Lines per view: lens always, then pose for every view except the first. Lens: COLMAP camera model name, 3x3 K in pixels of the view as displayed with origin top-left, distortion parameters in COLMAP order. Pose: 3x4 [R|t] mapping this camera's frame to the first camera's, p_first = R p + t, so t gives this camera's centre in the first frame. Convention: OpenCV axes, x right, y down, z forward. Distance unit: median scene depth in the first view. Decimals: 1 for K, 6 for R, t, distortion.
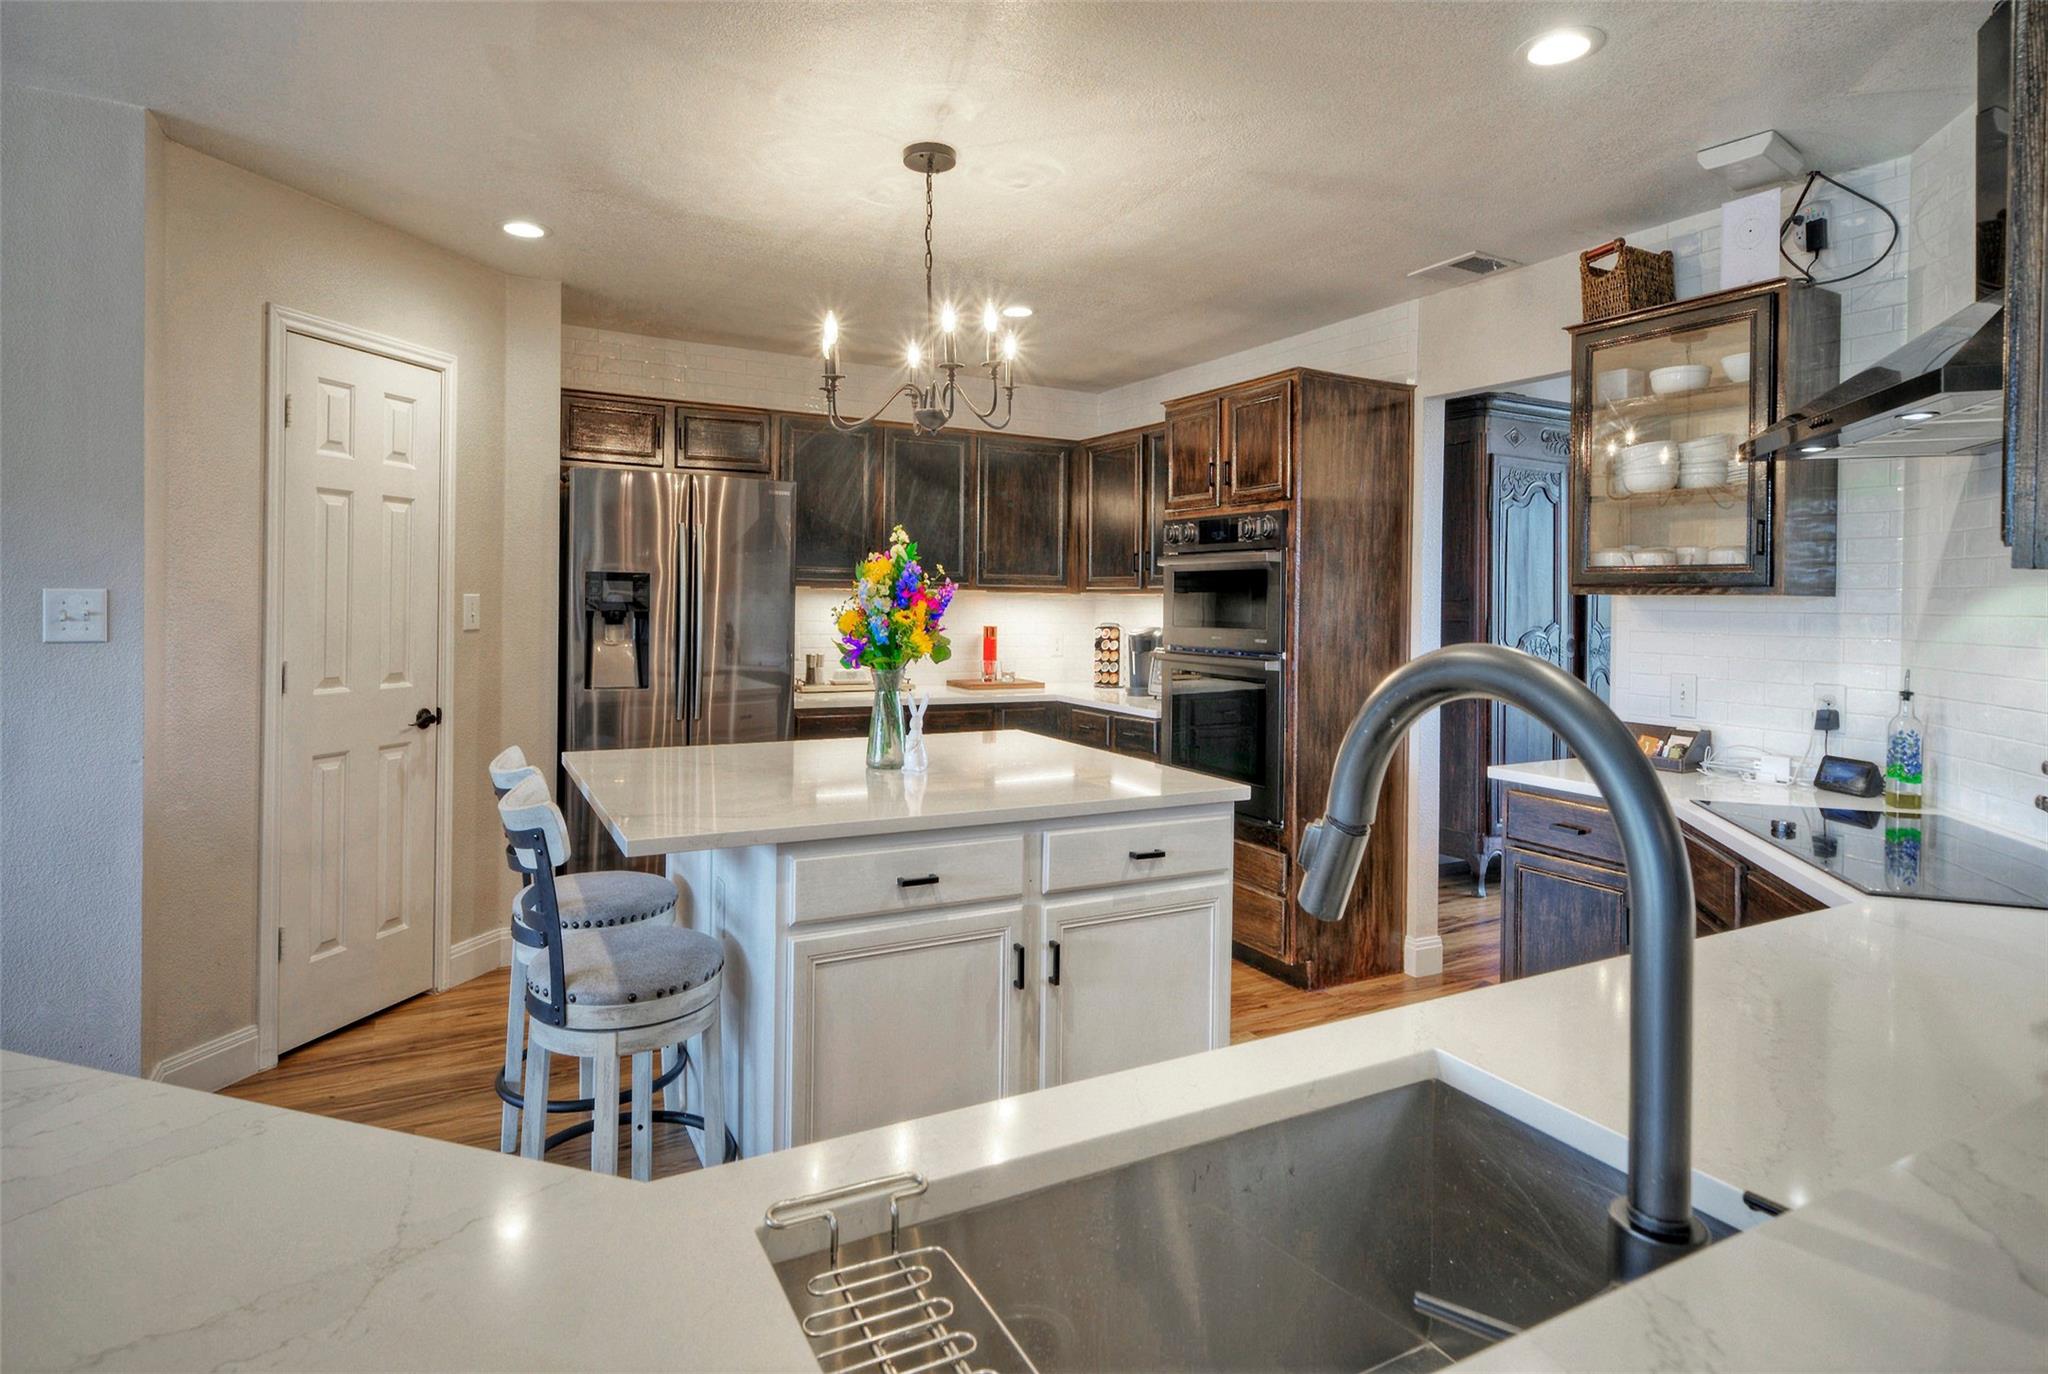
lens RADIAL K [[1052.9, 0, 992.9], [0, 1052.9, 602.7], [0, 0, 1]] dist [0.000987, 0.000244]
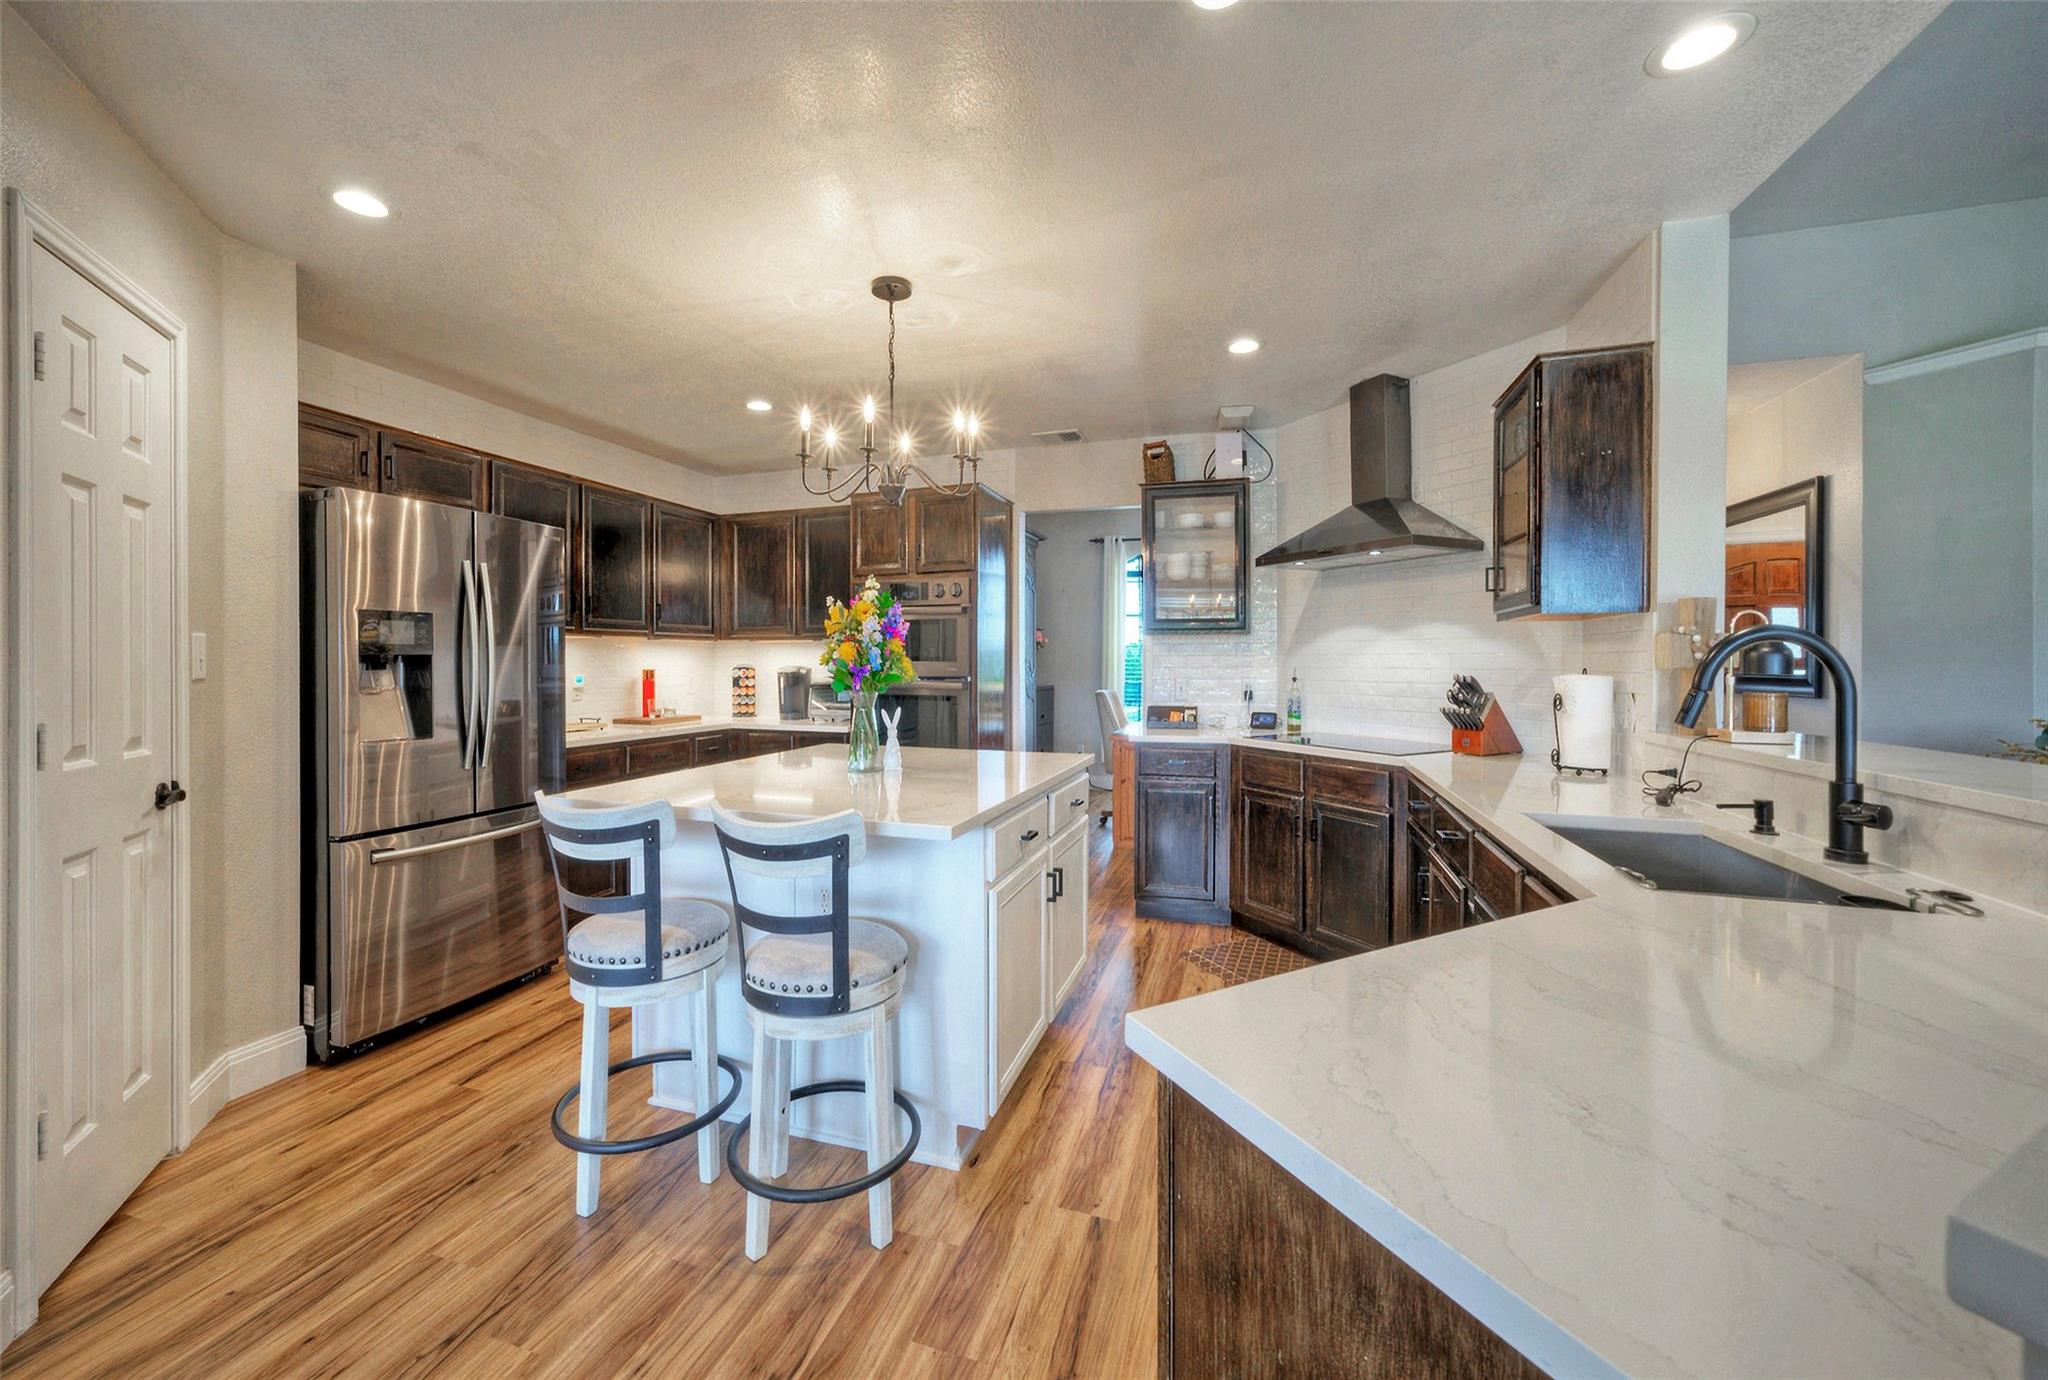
lens RADIAL K [[801.0, 0, 1023.3], [0, 801.0, 658.6], [0, 0, 1]] dist [-0.002795, 0.000483]
pose [[0.711062, -0.016706, 0.702931, -0.503545], [0.017091, 0.999833, 0.006474, 0.018265], [-0.702922, 0.007410, 0.711229, 0.159233]]
